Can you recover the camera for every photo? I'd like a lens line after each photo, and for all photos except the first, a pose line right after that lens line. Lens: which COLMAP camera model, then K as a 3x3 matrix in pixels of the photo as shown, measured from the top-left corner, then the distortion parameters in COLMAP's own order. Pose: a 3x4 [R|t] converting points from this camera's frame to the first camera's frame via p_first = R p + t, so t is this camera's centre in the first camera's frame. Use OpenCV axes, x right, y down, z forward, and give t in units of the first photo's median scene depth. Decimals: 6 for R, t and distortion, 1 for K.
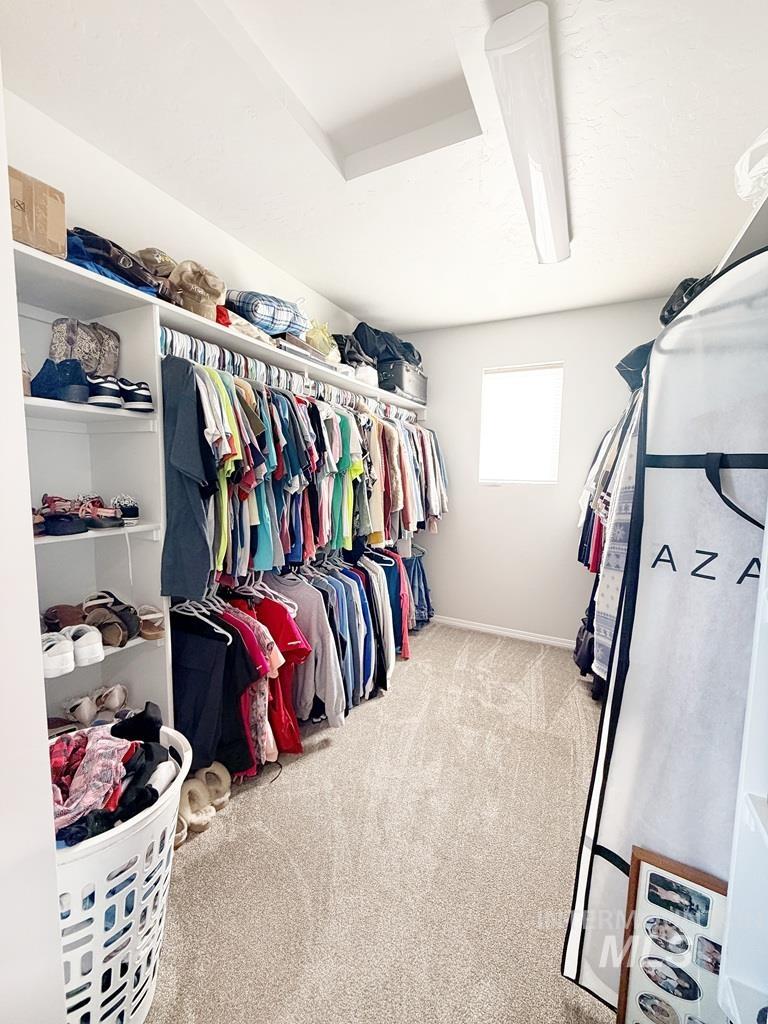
lens RADIAL K [[410.2, 0, 383.4], [0, 410.2, 509.6], [0, 0, 1]] dist [0.000570, 0.000583]
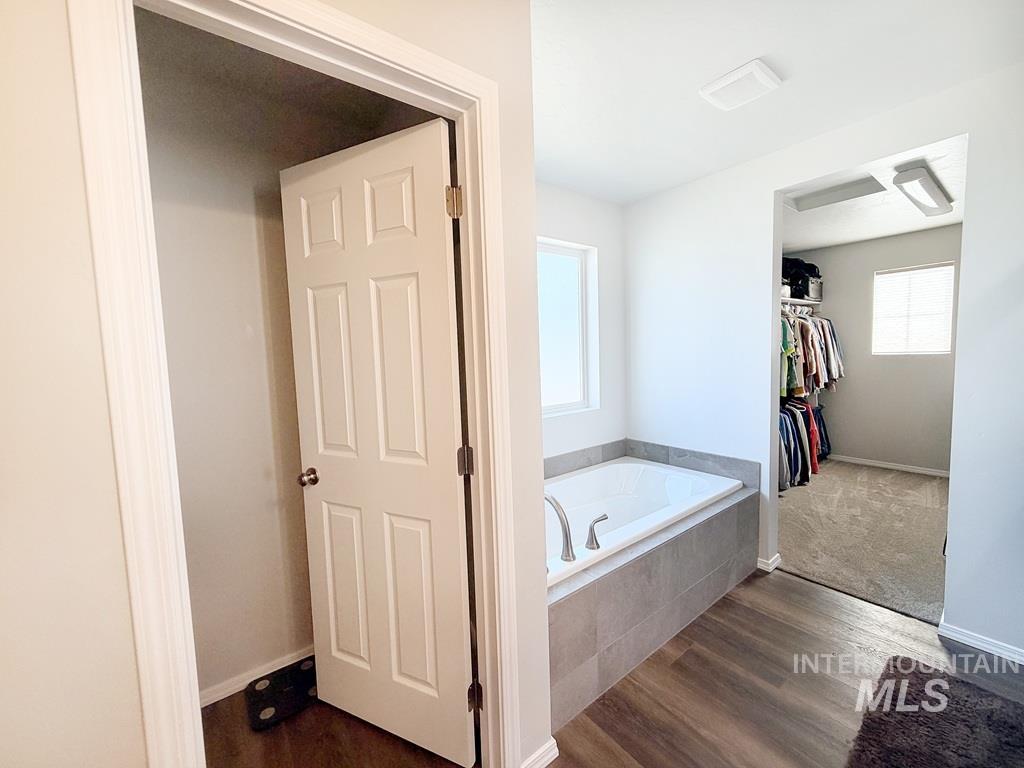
lens RADIAL K [[410.2, 0, 508.8], [0, 410.2, 384.5], [0, 0, 1]] dist [0.000570, 0.000583]
pose [[0.900339, -0.012005, -0.435024, -0.327982], [0.004020, 0.999806, -0.019269, 0.066386], [0.435171, 0.015600, 0.900213, -0.936909]]
